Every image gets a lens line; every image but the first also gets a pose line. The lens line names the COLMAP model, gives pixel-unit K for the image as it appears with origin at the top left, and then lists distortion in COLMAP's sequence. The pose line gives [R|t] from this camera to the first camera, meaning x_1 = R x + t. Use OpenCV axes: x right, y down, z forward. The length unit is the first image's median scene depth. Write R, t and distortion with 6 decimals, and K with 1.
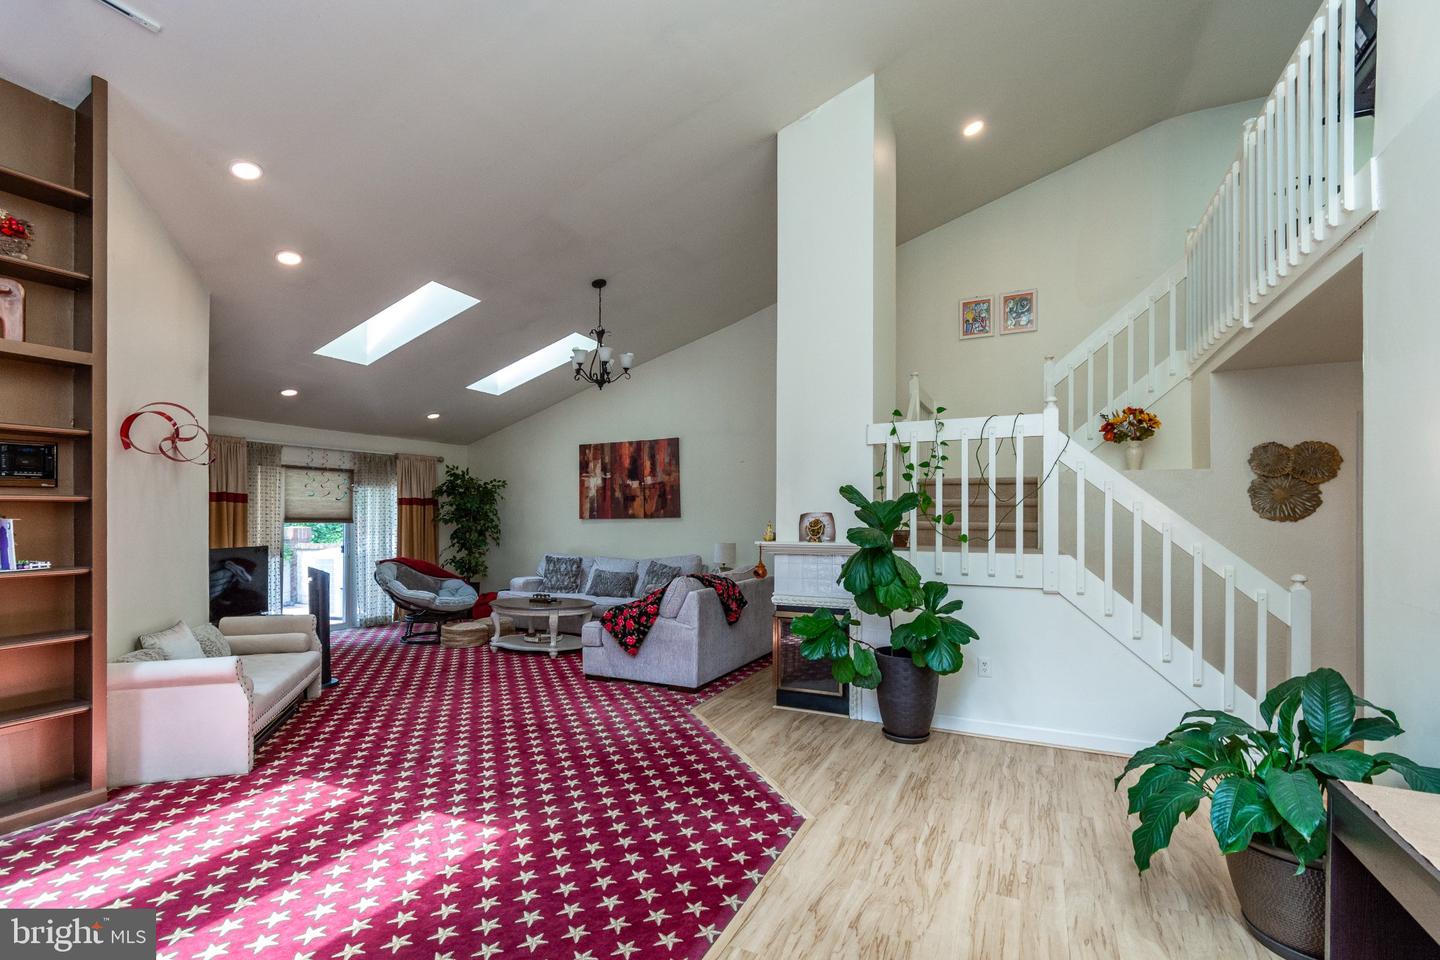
lens RADIAL K [[670.2, 0, 689.5], [0, 670.2, 516.7], [0, 0, 1]] dist [0.003105, -0.000089]
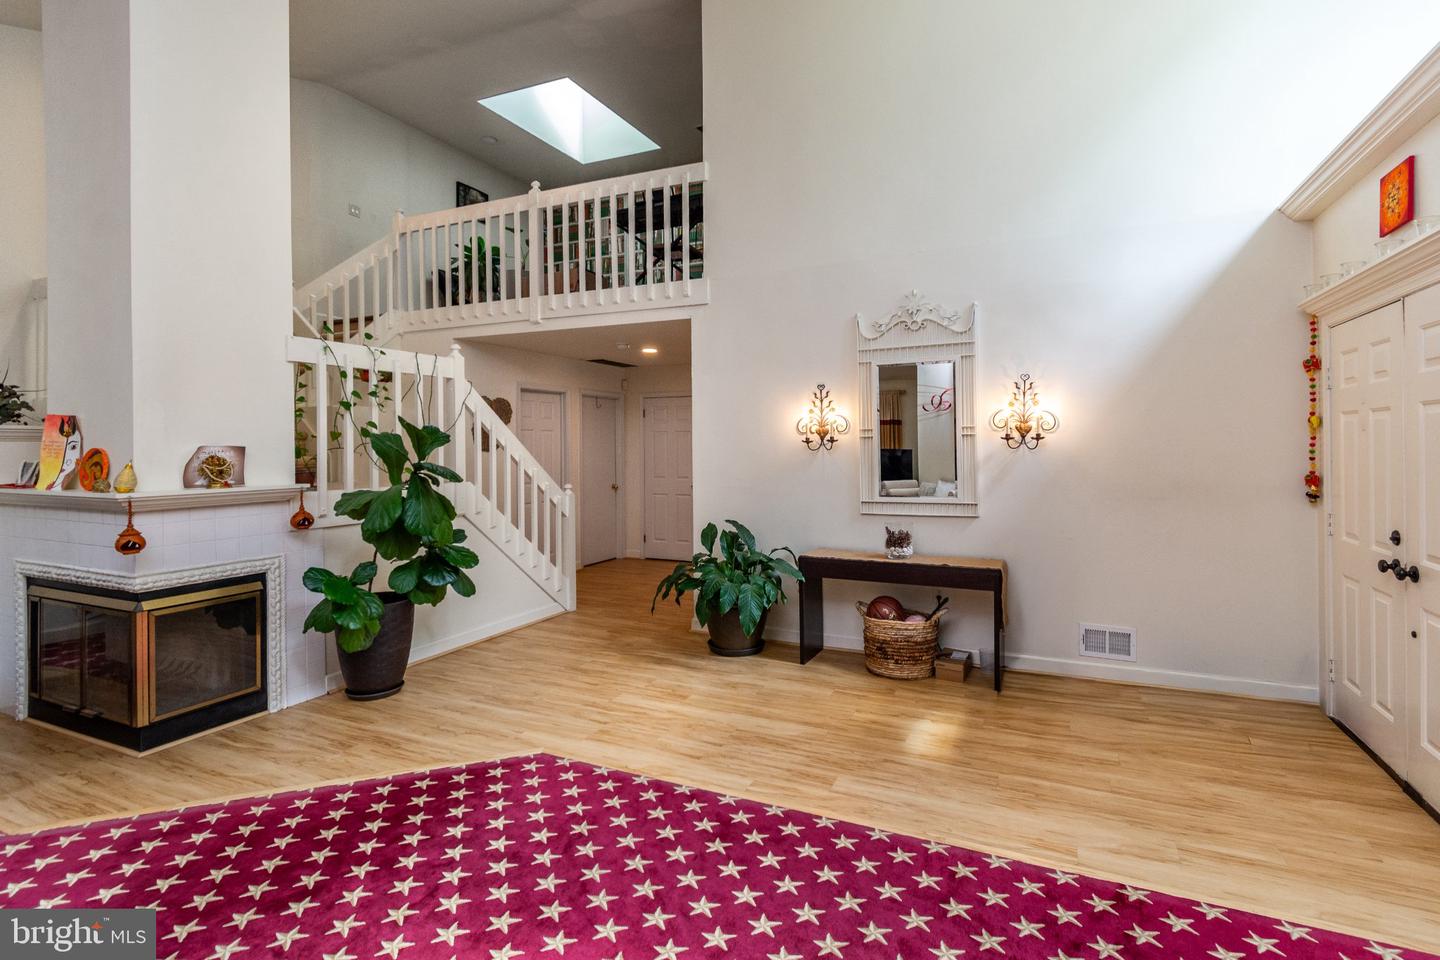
lens RADIAL K [[670.2, 0, 745.8], [0, 670.2, 446.9], [0, 0, 1]] dist [0.003105, -0.000089]
pose [[-0.040535, -0.001471, 0.999177, -0.818025], [0.002566, 0.999995, 0.001576, -0.008421], [-0.999175, 0.002628, -0.040531, 0.710836]]
